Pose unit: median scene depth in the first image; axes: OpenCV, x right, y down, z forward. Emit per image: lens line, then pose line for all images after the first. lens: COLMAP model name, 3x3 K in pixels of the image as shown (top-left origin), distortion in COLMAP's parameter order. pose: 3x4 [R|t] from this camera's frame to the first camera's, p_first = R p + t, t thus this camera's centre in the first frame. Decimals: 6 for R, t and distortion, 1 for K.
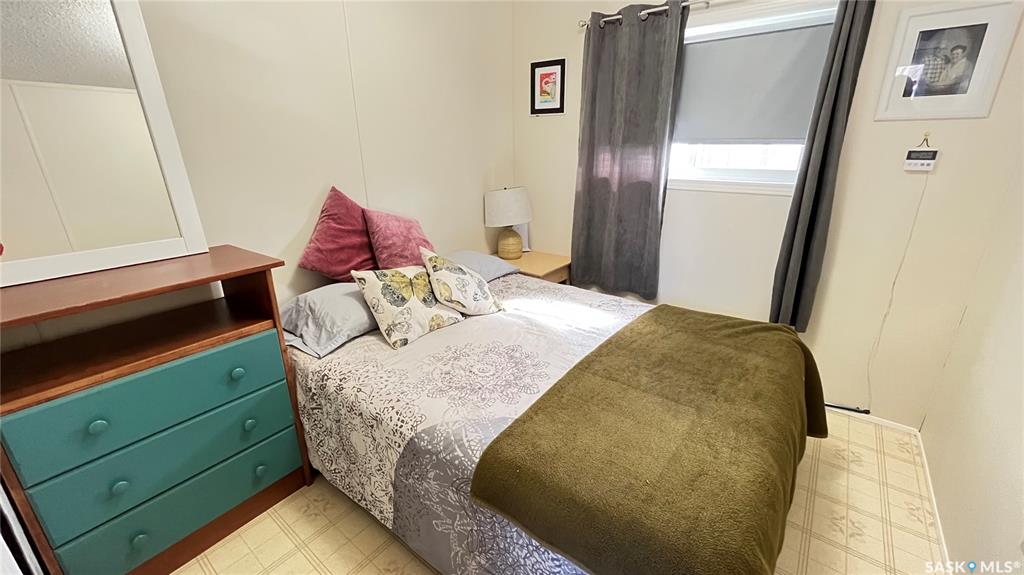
lens RADIAL K [[412.2, 0, 507.3], [0, 412.2, 285.3], [0, 0, 1]] dist [-0.004099, -0.000798]
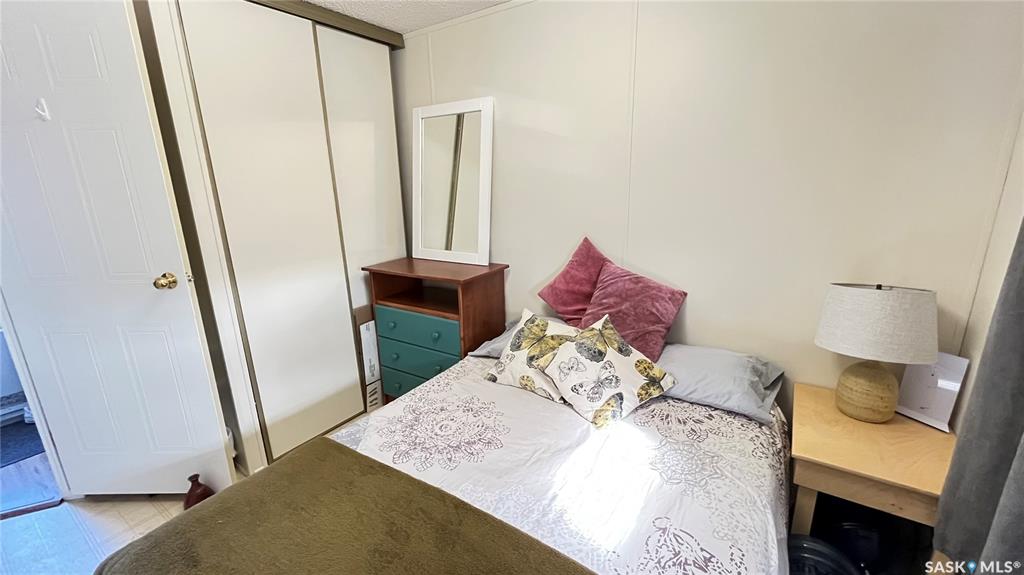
lens RADIAL K [[412.2, 0, 507.3], [0, 412.2, 285.3], [0, 0, 1]] dist [-0.004099, -0.000798]
pose [[0.076185, 0.253536, -0.964321, 0.701223], [-0.290225, 0.930895, 0.221819, -0.327081], [0.953921, 0.262971, 0.144503, 0.739346]]
